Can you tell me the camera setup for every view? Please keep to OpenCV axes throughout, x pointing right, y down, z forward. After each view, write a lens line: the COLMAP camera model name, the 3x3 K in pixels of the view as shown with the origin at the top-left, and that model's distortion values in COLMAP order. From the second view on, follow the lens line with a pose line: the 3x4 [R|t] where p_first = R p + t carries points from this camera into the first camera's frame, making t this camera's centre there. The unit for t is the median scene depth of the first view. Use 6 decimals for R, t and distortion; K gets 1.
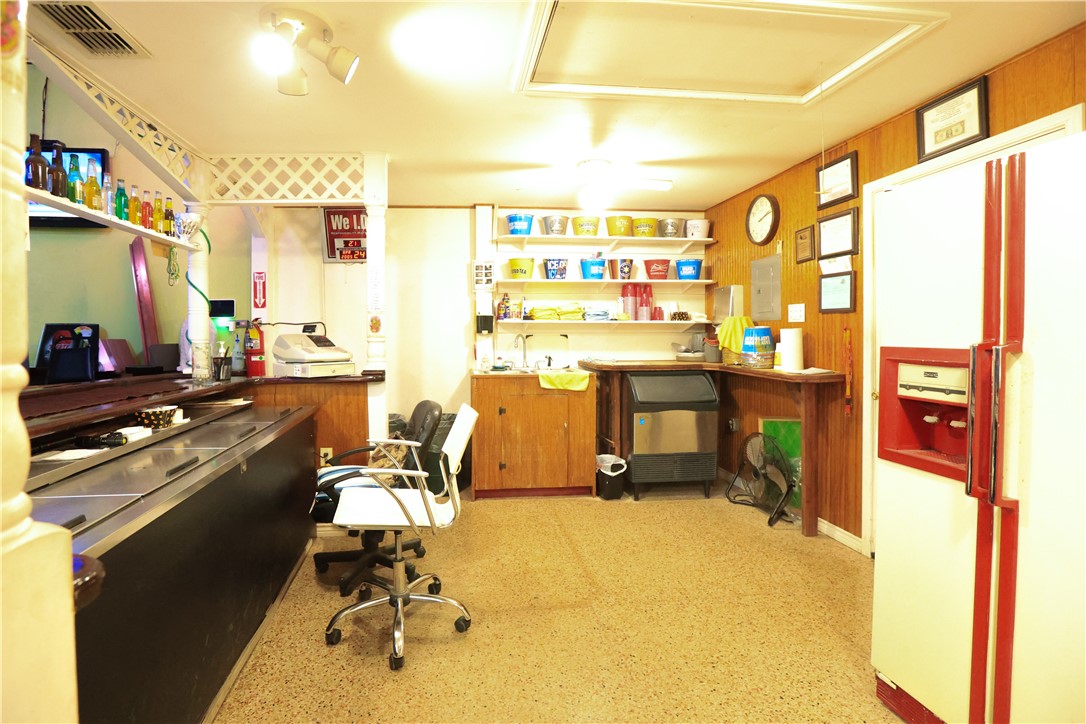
lens RADIAL K [[536.6, 0, 525.8], [0, 536.6, 347.9], [0, 0, 1]] dist [0.000096, 0.000175]
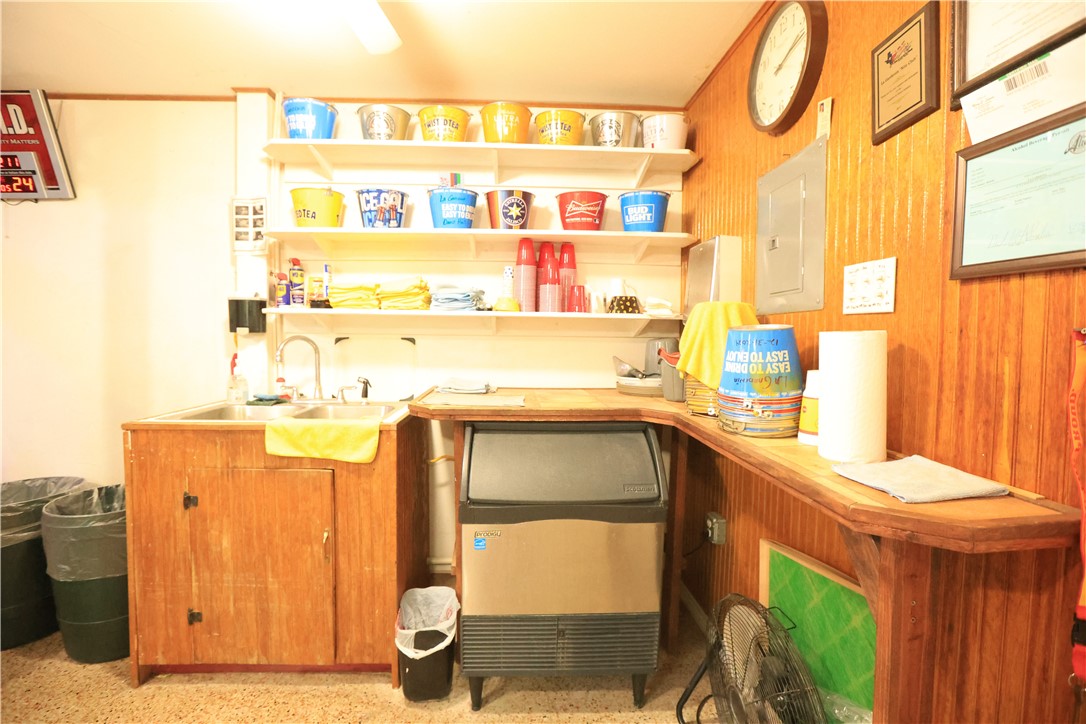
lens RADIAL K [[512.2, 0, 539.0], [0, 512.2, 364.1], [0, 0, 1]] dist [-0.035989, 0.017671]
pose [[0.997033, 0.019041, -0.074578, 0.285015], [-0.016637, 0.999326, 0.032718, -0.019763], [0.075150, -0.031380, 0.996678, 0.589241]]
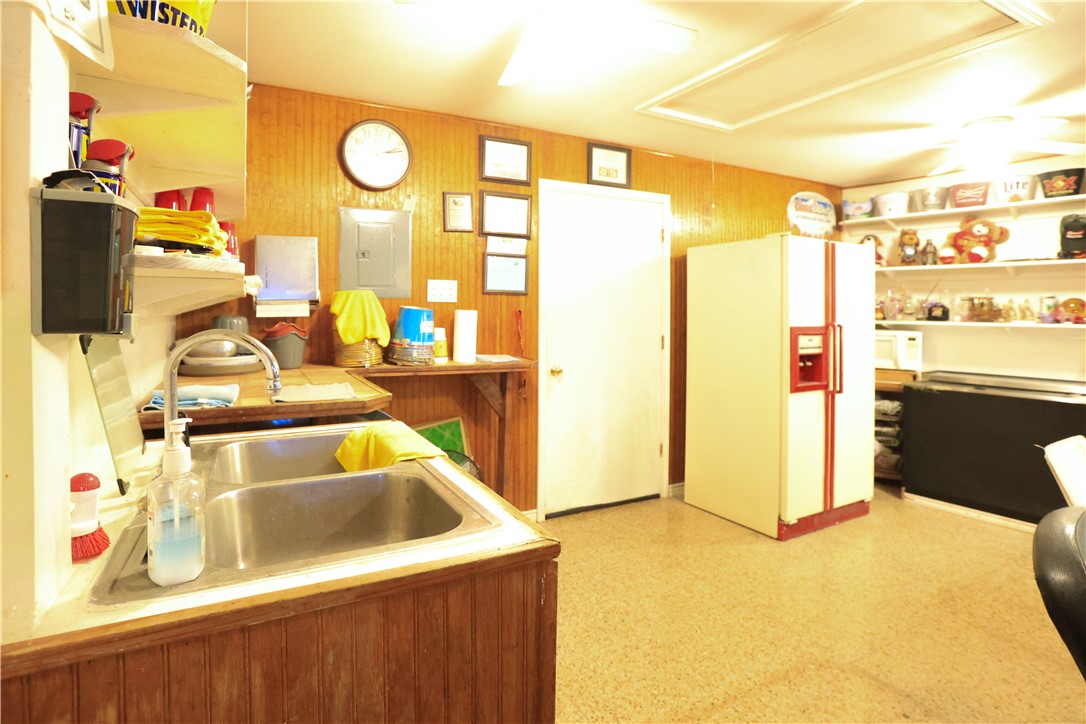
lens RADIAL K [[547.8, 0, 514.6], [0, 547.8, 305.0], [0, 0, 1]] dist [-0.002504, -0.000361]
pose [[-0.342233, 0.001550, 0.939614, -0.292208], [0.015706, 0.999868, 0.004071, -0.040534], [-0.939484, 0.016151, -0.342212, 1.070940]]
